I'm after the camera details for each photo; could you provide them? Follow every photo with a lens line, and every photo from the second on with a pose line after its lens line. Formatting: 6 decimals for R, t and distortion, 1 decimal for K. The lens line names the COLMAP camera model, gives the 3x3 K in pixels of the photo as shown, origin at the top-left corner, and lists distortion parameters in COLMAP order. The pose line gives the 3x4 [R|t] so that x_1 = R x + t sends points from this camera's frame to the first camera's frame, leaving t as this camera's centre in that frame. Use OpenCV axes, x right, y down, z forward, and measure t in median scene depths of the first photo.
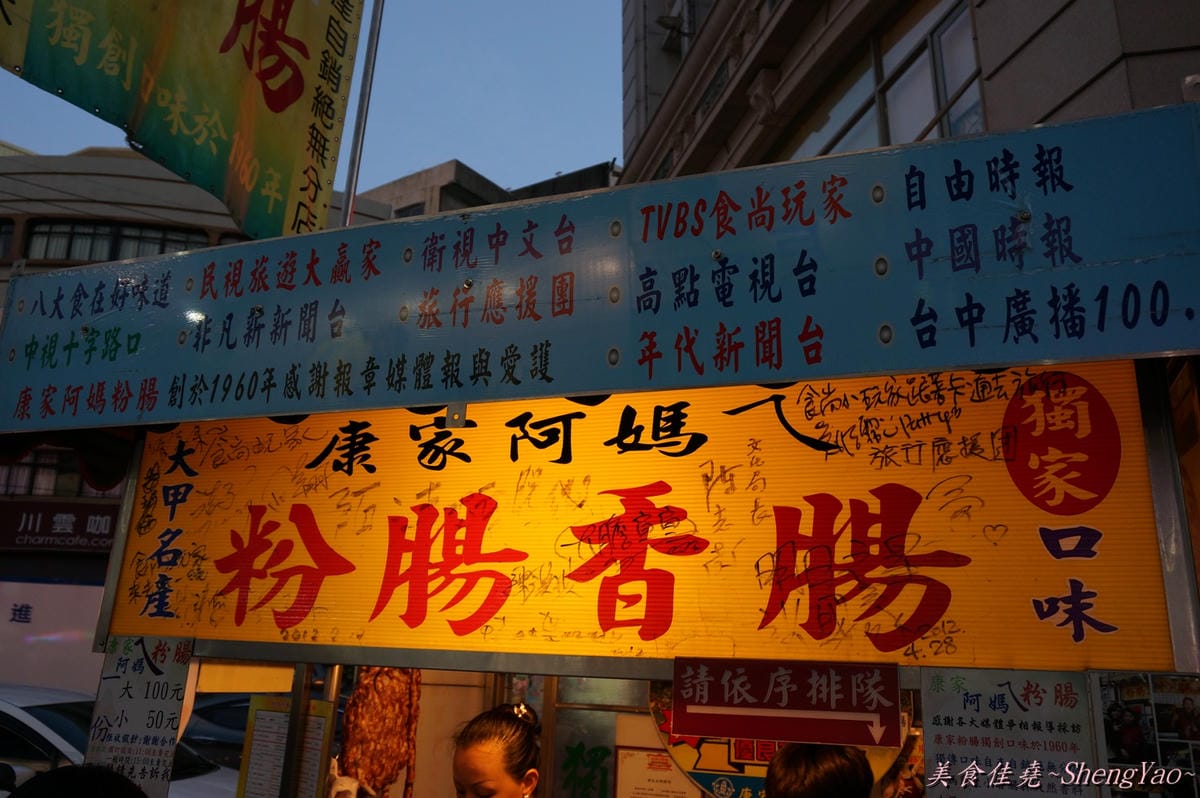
lens RADIAL K [[956.3, 0, 591.6], [0, 956.3, 396.1], [0, 0, 1]] dist [-0.029198, 0.014067]
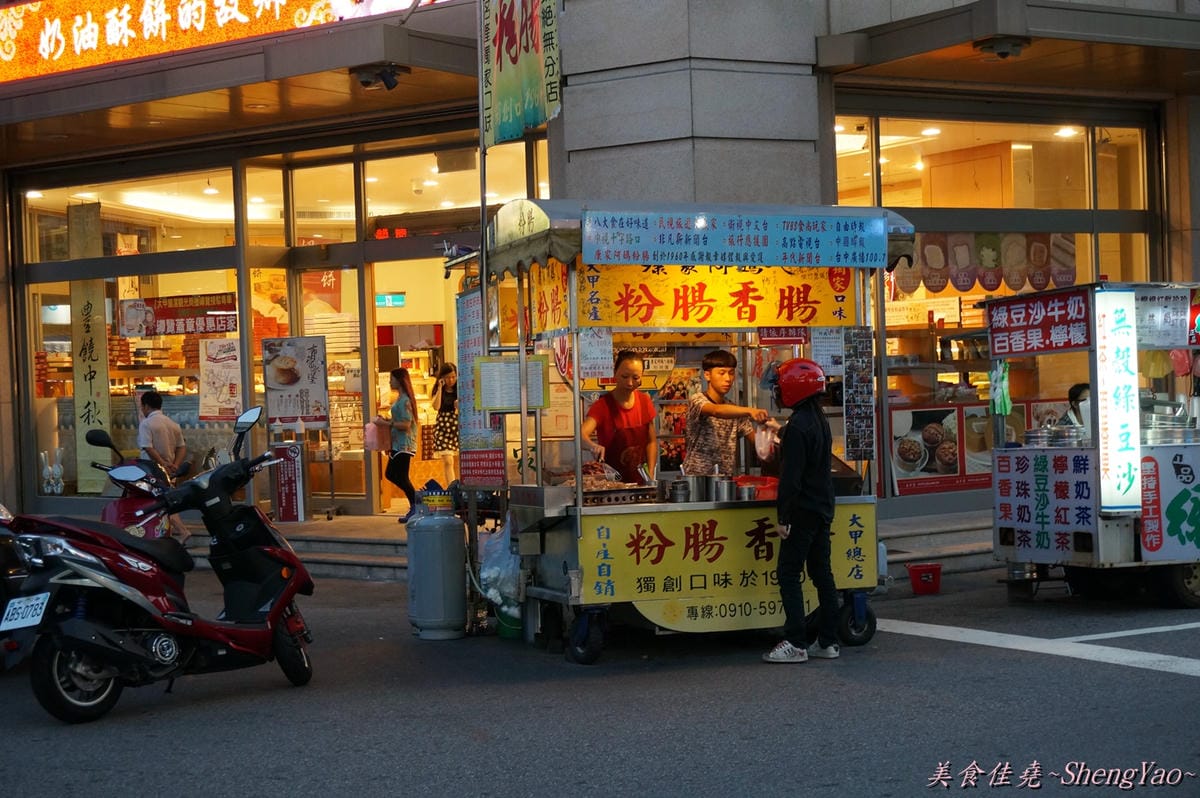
lens RADIAL K [[1848.2, 0, 598.6], [0, 1848.2, 404.2], [0, 0, 1]] dist [0.100625, 0.000000]
pose [[0.747075, -0.049624, 0.662885, -5.618238], [-0.133748, 0.965595, 0.223020, -1.058205], [-0.651146, -0.255272, 0.714734, -4.218014]]
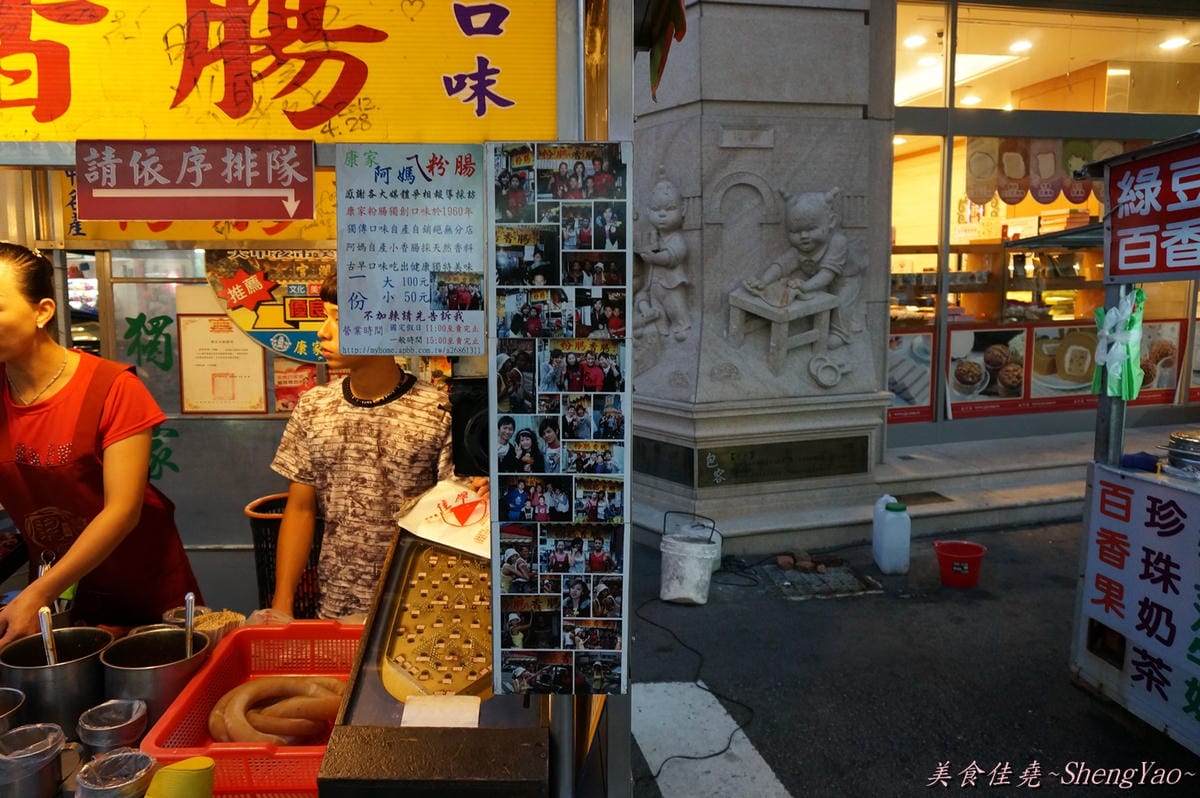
lens RADIAL K [[793.5, 0, 600.6], [0, 793.5, 390.8], [0, 0, 1]] dist [-0.020847, 0.010992]
pose [[0.912367, -0.085059, 0.400439, 0.227416], [-0.078932, 0.923270, 0.375956, 0.176956], [-0.401692, -0.374617, 0.835647, 0.083657]]
